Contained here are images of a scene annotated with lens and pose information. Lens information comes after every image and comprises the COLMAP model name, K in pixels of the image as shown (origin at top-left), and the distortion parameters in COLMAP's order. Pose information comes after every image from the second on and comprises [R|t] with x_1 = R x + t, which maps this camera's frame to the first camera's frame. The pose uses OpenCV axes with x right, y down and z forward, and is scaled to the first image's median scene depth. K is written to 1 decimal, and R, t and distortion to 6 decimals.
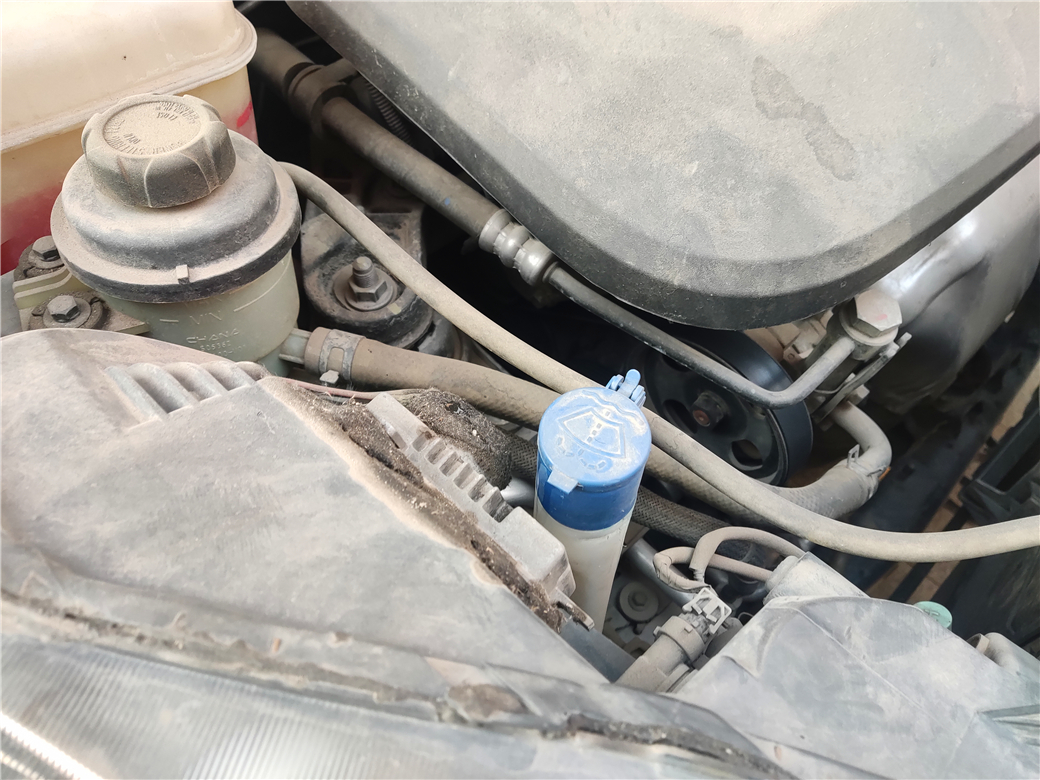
lens RADIAL K [[779.6, 0, 520.0], [0, 779.6, 390.0], [0, 0, 1]] dist [0.080578, -0.088518]
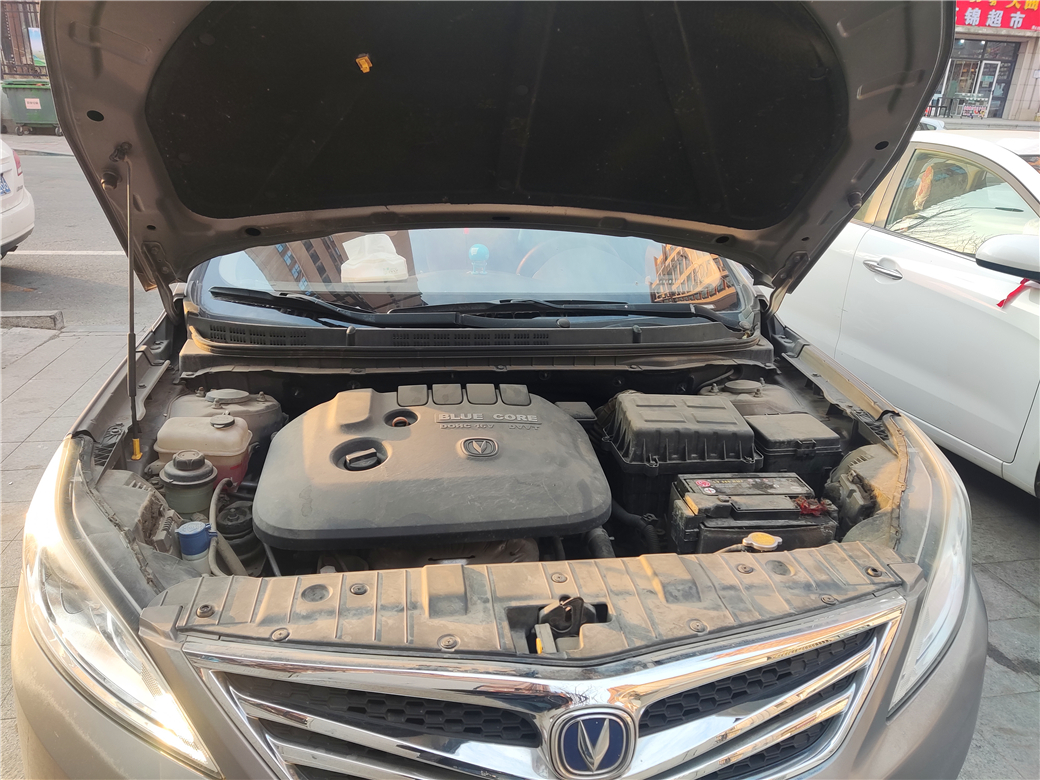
lens RADIAL K [[764.7, 0, 528.6], [0, 764.7, 397.2], [0, 0, 1]] dist [0.112431, -0.144021]
pose [[0.818822, 0.207687, -0.535161, 3.269536], [-0.482265, 0.754546, -0.445063, 0.455729], [0.311369, 0.622516, 0.717999, -1.753185]]
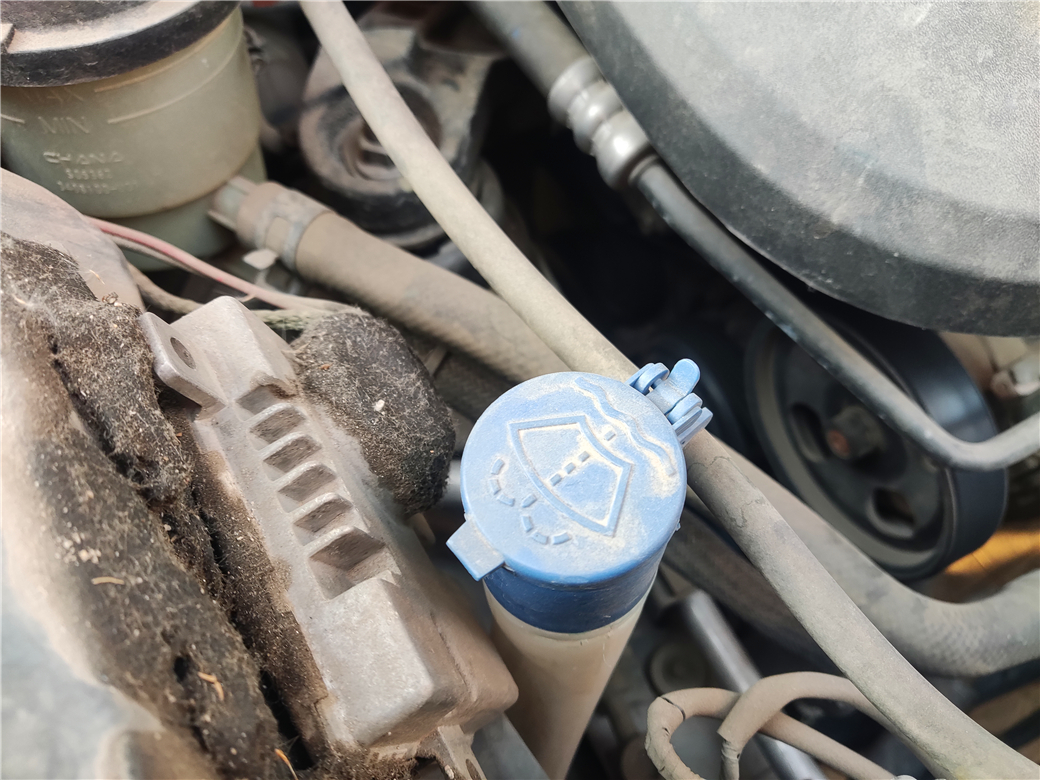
lens RADIAL K [[818.5, 0, 521.7], [0, 818.5, 386.3], [0, 0, 1]] dist [0.044412, -0.123165]
pose [[0.958282, 0.235141, -0.162492, 0.110581], [-0.221266, 0.970172, 0.099032, -0.032129], [0.180932, -0.058946, 0.981728, 0.392304]]
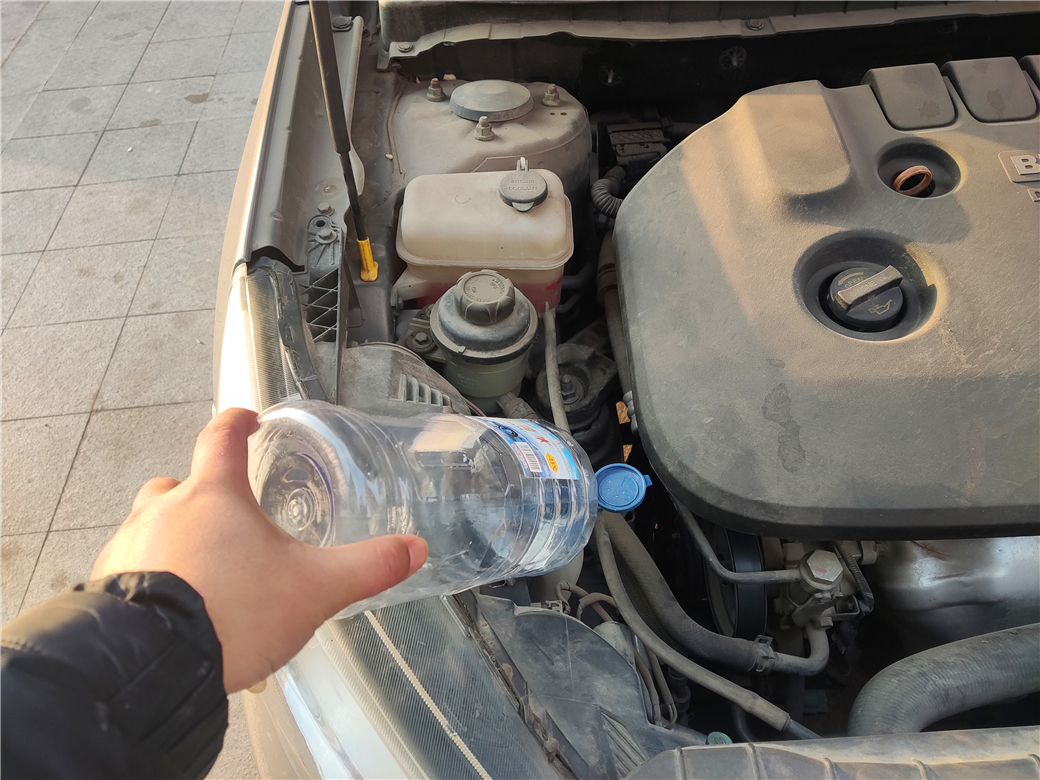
lens RADIAL K [[764.7, 0, 528.6], [0, 764.7, 397.2], [0, 0, 1]] dist [0.112431, -0.144021]
pose [[0.750167, 0.468410, -0.466736, 0.702826], [-0.501317, 0.863147, 0.060496, -0.227189], [0.431198, 0.188600, 0.882325, -0.723160]]
